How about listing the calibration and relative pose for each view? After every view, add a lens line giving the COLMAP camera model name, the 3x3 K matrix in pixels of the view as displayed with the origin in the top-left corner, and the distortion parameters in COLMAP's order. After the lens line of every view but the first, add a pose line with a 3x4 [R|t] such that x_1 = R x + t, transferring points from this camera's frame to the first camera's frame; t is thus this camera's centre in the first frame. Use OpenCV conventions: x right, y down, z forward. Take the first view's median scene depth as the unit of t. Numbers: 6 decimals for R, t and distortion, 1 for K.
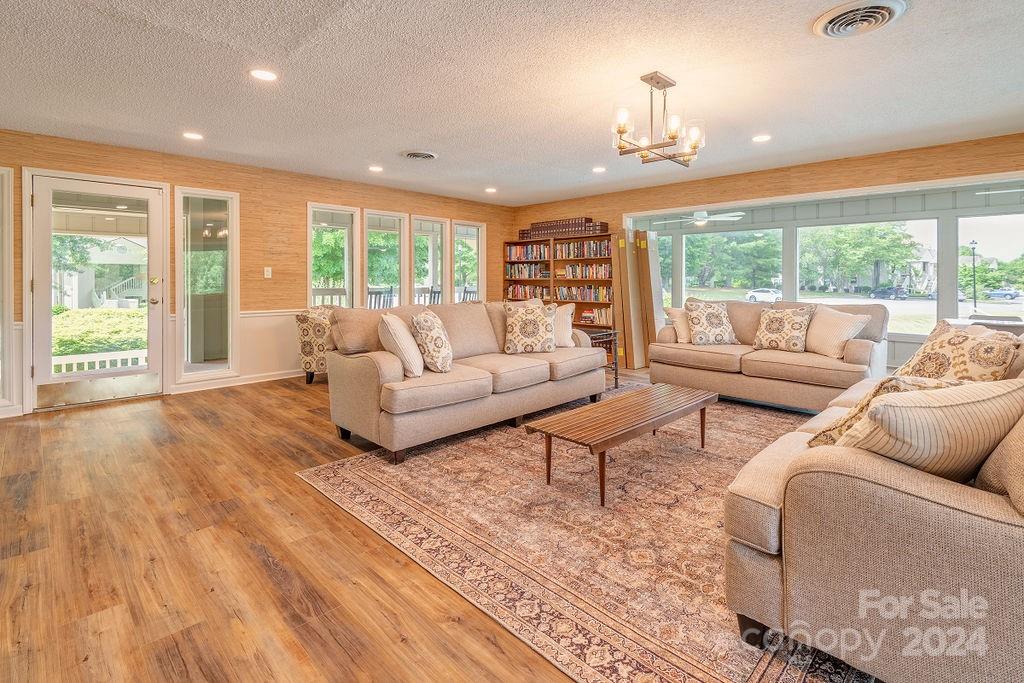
lens RADIAL K [[468.5, 0, 518.6], [0, 468.5, 341.2], [0, 0, 1]] dist [0.004464, -0.000087]
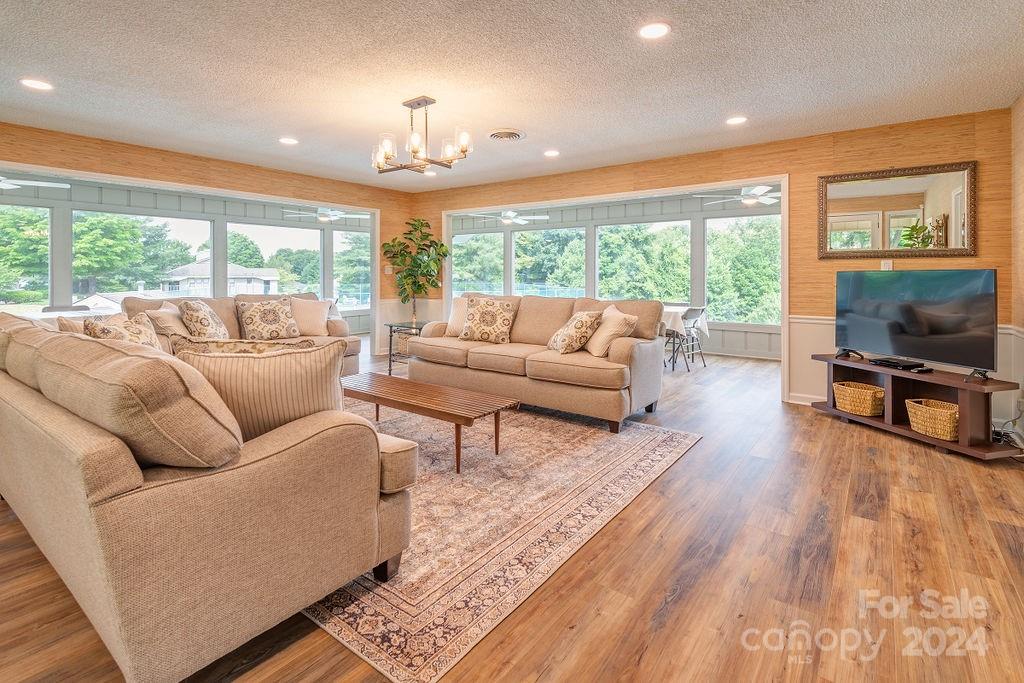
lens RADIAL K [[503.0, 0, 517.0], [0, 503.0, 312.7], [0, 0, 1]] dist [0.002213, 0.000355]
pose [[-0.137056, -0.083321, 0.987053, -1.129406], [0.142925, 0.984366, 0.102940, -0.142880], [-0.980198, 0.155183, -0.123005, 1.098602]]
